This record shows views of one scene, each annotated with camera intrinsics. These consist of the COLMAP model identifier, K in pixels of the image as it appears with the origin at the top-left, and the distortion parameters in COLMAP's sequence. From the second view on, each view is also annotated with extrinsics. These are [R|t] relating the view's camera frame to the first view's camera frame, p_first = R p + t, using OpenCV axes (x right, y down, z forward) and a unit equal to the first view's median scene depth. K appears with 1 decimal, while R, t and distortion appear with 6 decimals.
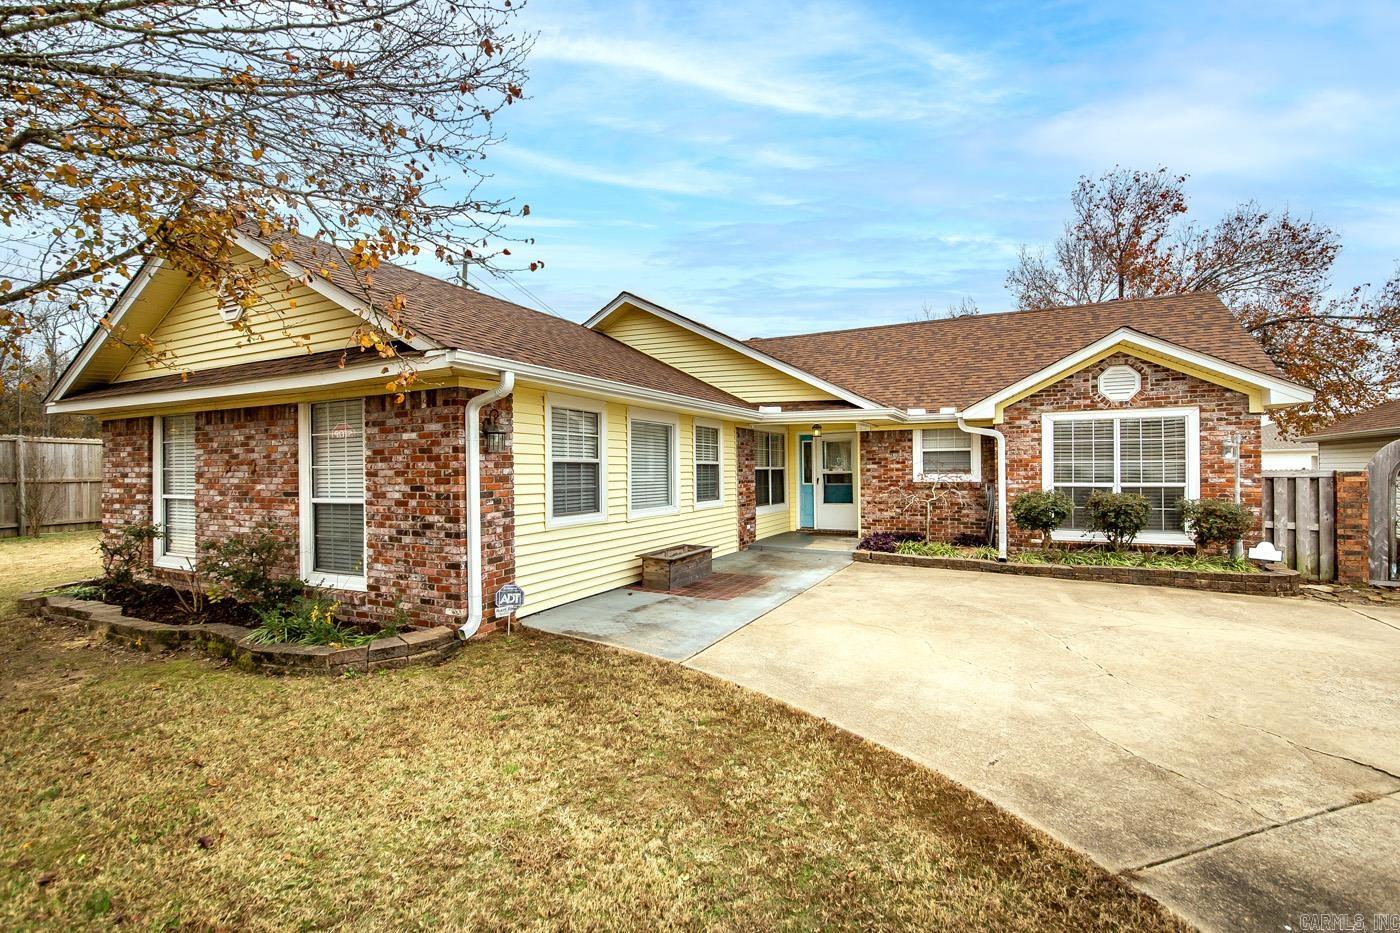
lens RADIAL K [[638.3, 0, 700.0], [0, 638.3, 466.5], [0, 0, 1]] dist [-0.000018, 0.000019]
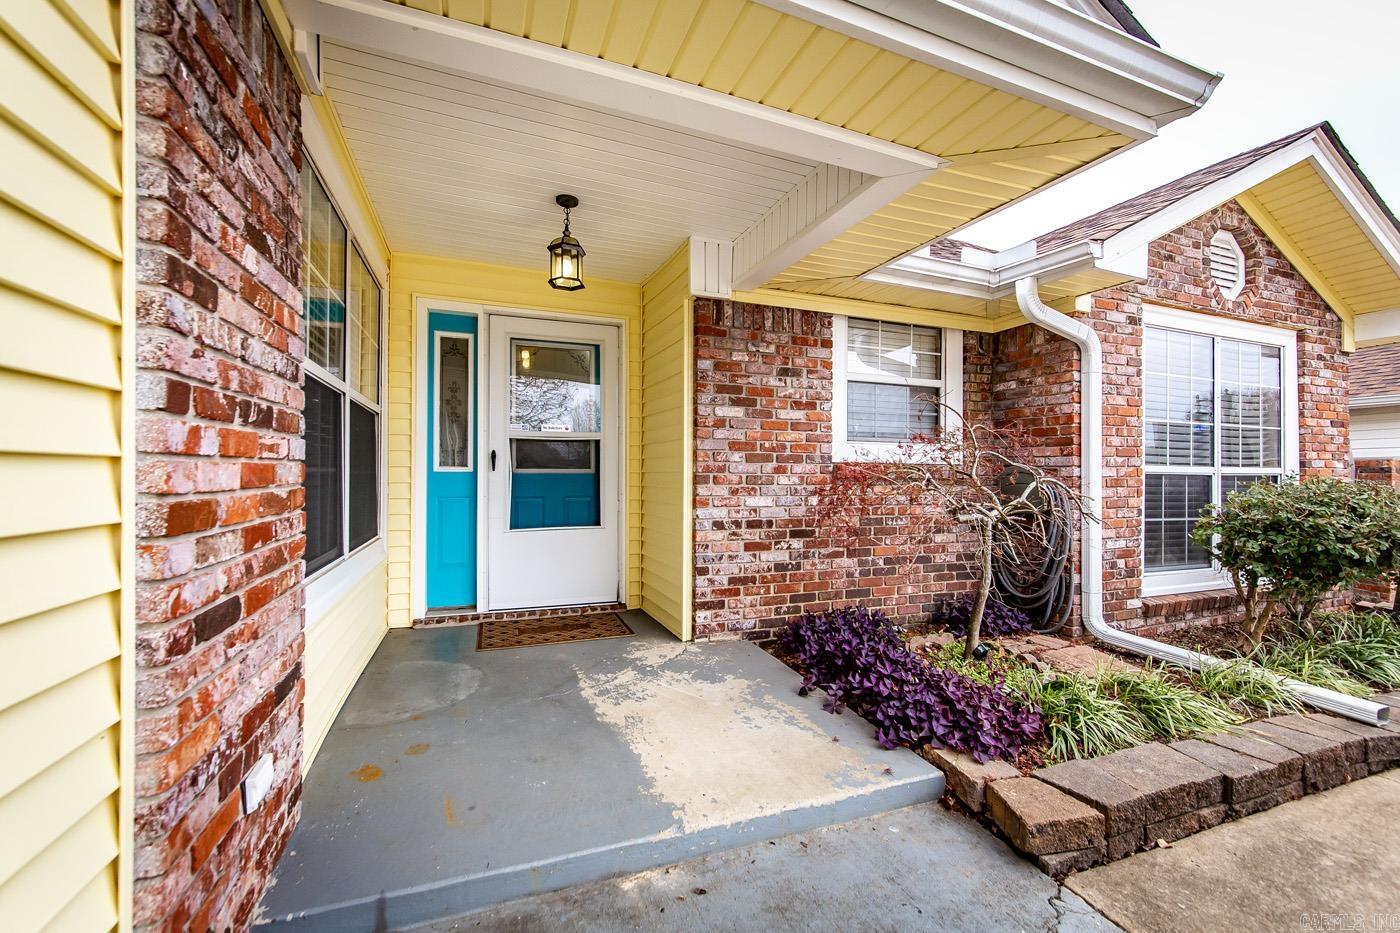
lens RADIAL K [[569.9, 0, 700.0], [0, 569.9, 466.5], [0, 0, 1]] dist [-0.000072, -0.000028]
pose [[0.665225, 0.021596, 0.746331, 0.058627], [-0.014552, 0.999767, -0.015959, 0.040099], [-0.746501, -0.000244, 0.665384, 1.028806]]
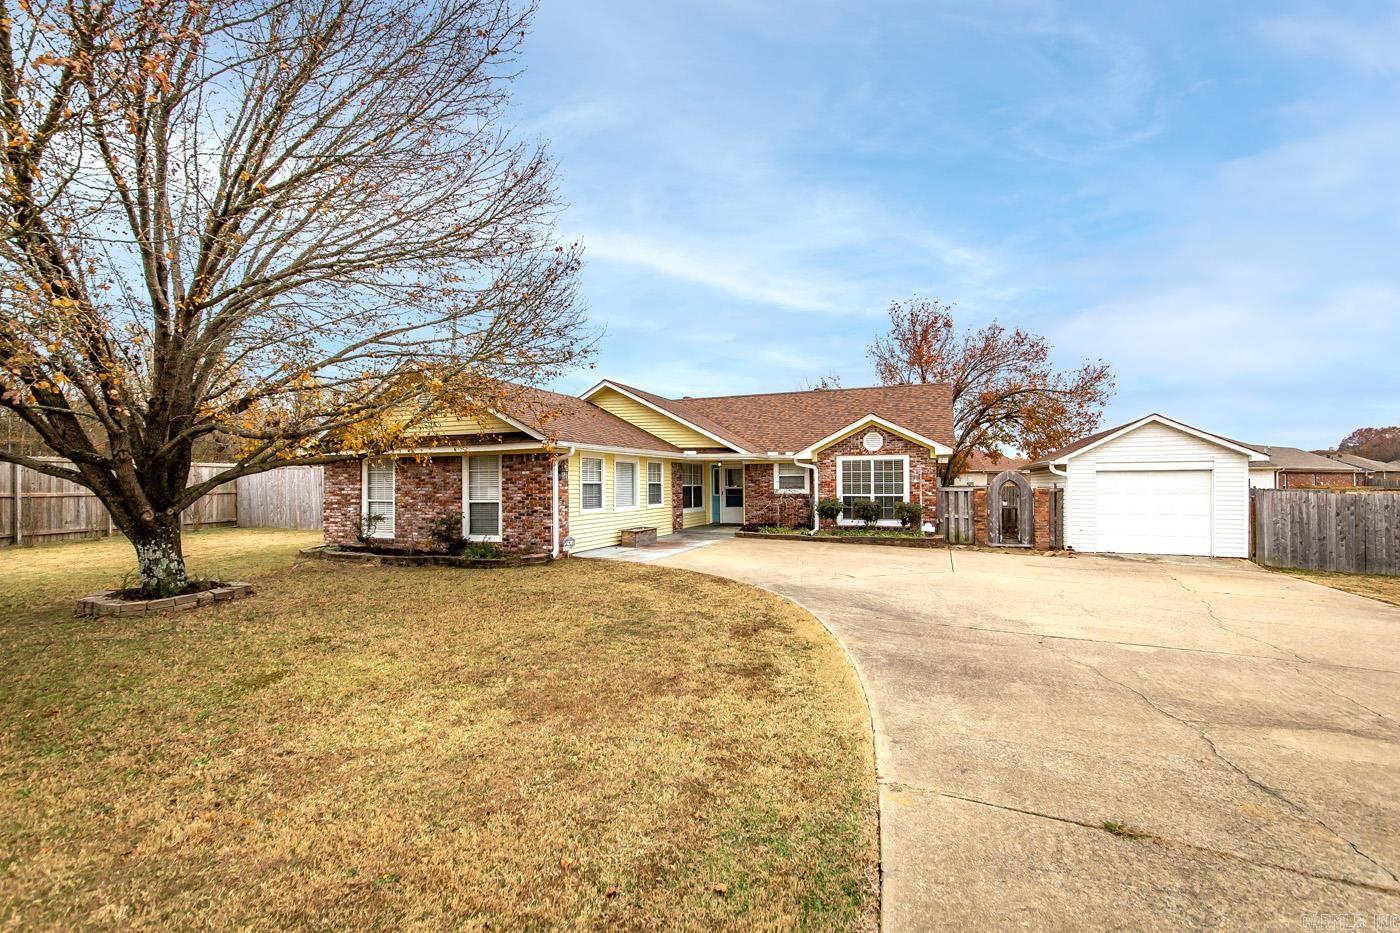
lens RADIAL K [[611.0, 0, 700.0], [0, 611.0, 466.5], [0, 0, 1]] dist [-0.000586, -0.000041]
pose [[0.996305, 0.004626, 0.085764, -0.009243], [-0.002599, 0.999715, -0.023733, -0.011775], [-0.085850, 0.023422, 0.996033, -0.773054]]
